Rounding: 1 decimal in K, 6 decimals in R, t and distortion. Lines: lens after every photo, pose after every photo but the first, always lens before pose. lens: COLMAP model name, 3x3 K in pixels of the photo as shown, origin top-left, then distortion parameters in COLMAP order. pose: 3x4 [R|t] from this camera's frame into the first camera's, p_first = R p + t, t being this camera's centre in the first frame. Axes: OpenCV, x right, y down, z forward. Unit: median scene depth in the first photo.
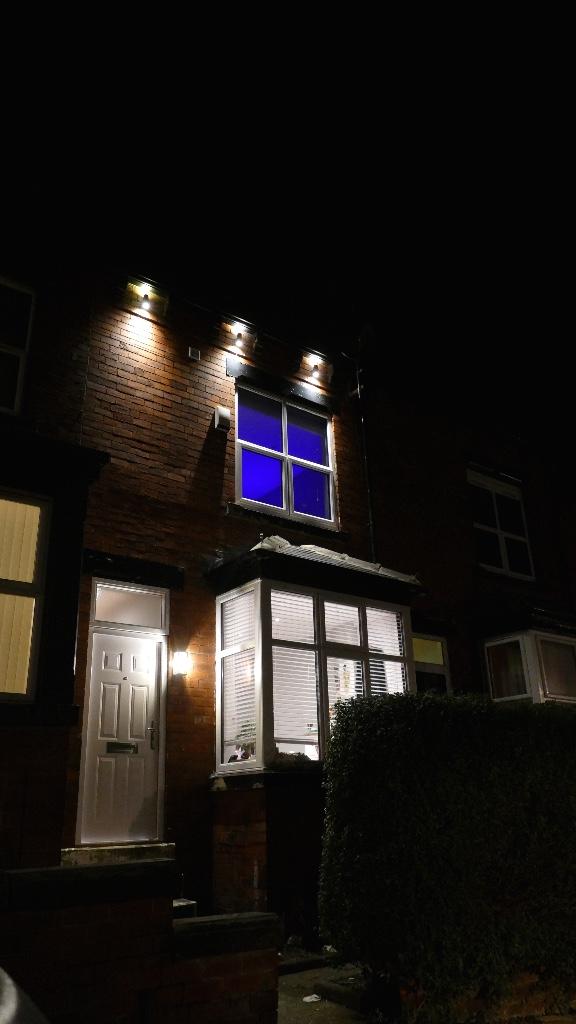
lens RADIAL K [[726.5, 0, 281.9], [0, 726.5, 511.1], [0, 0, 1]] dist [-0.024563, 0.006974]
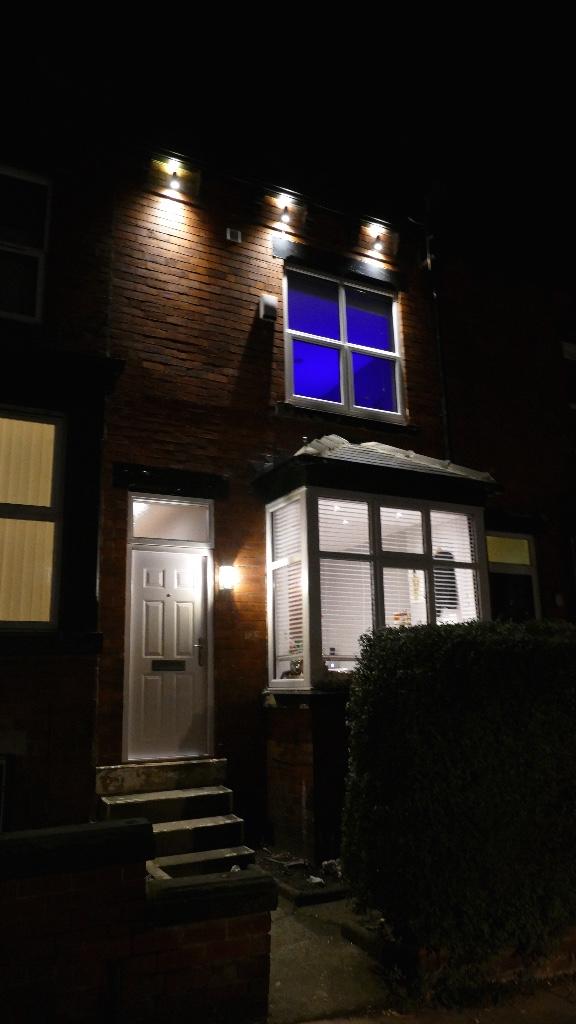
lens RADIAL K [[726.5, 0, 281.9], [0, 726.5, 511.1], [0, 0, 1]] dist [-0.024563, 0.006974]
pose [[0.985939, -0.029494, -0.164484, 0.084226], [0.055842, 0.985868, 0.157946, -0.021120], [0.157501, -0.164910, 0.973652, 0.090501]]
